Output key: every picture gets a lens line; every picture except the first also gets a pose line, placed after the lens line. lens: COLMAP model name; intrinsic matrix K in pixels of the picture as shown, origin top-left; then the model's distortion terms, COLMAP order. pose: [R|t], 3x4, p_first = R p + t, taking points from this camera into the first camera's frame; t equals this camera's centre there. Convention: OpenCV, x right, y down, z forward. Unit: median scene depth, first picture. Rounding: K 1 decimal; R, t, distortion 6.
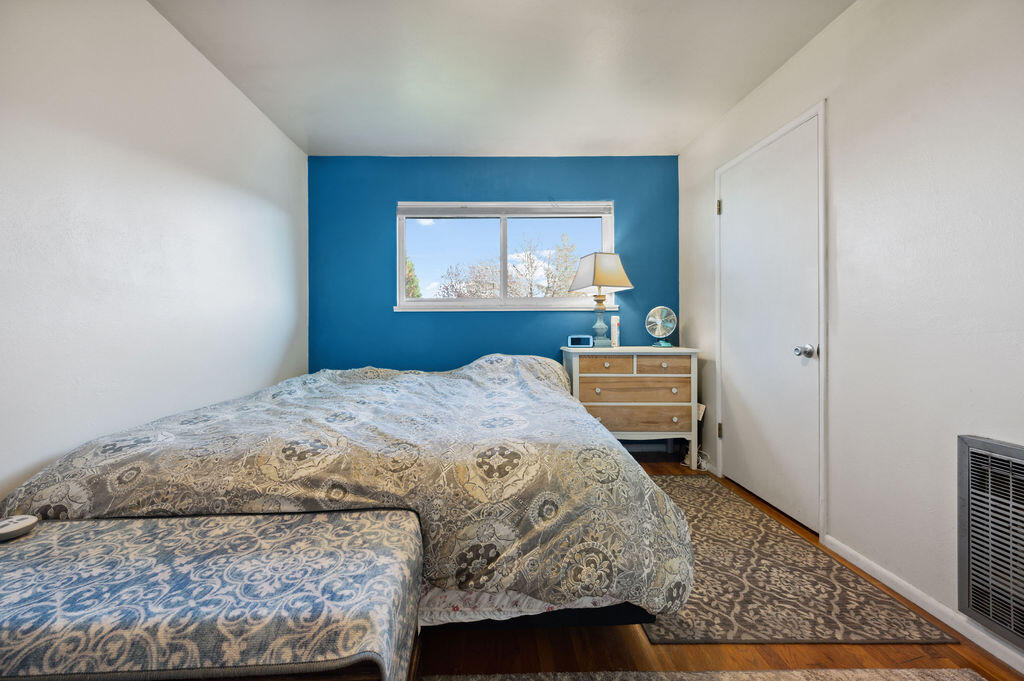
lens RADIAL K [[417.5, 0, 507.8], [0, 417.5, 318.3], [0, 0, 1]] dist [-0.003542, -0.000504]
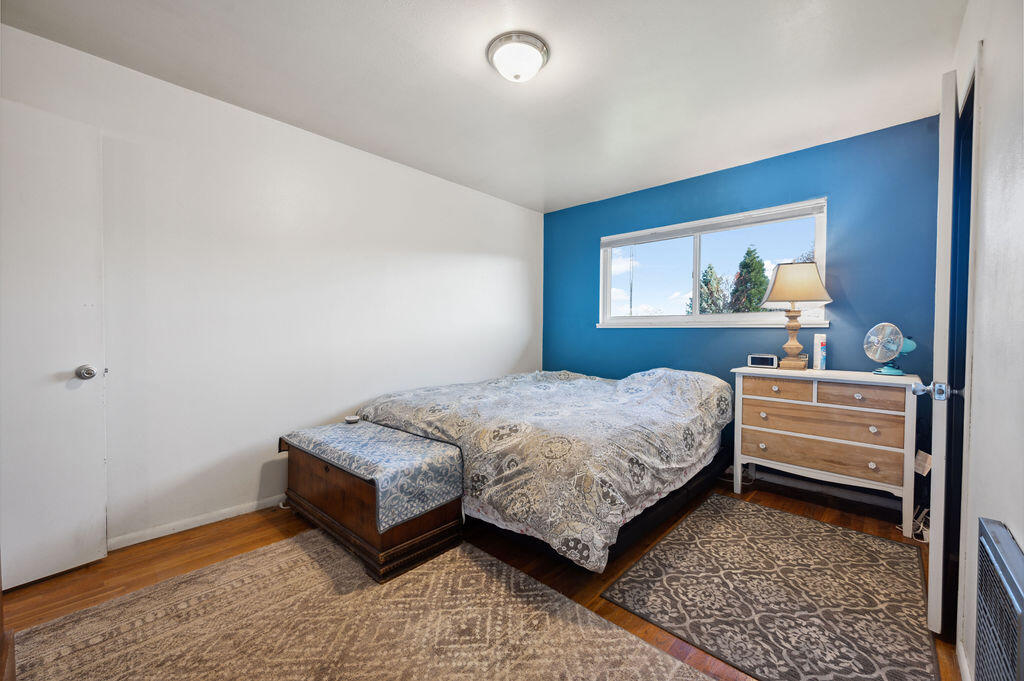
lens RADIAL K [[411.5, 0, 511.6], [0, 411.5, 328.7], [0, 0, 1]] dist [-0.002711, -0.000465]
pose [[0.712774, 0.003761, -0.701384, 0.458970], [0.002487, 0.999966, 0.007890, -0.028225], [0.701389, -0.007368, 0.712740, -0.045578]]
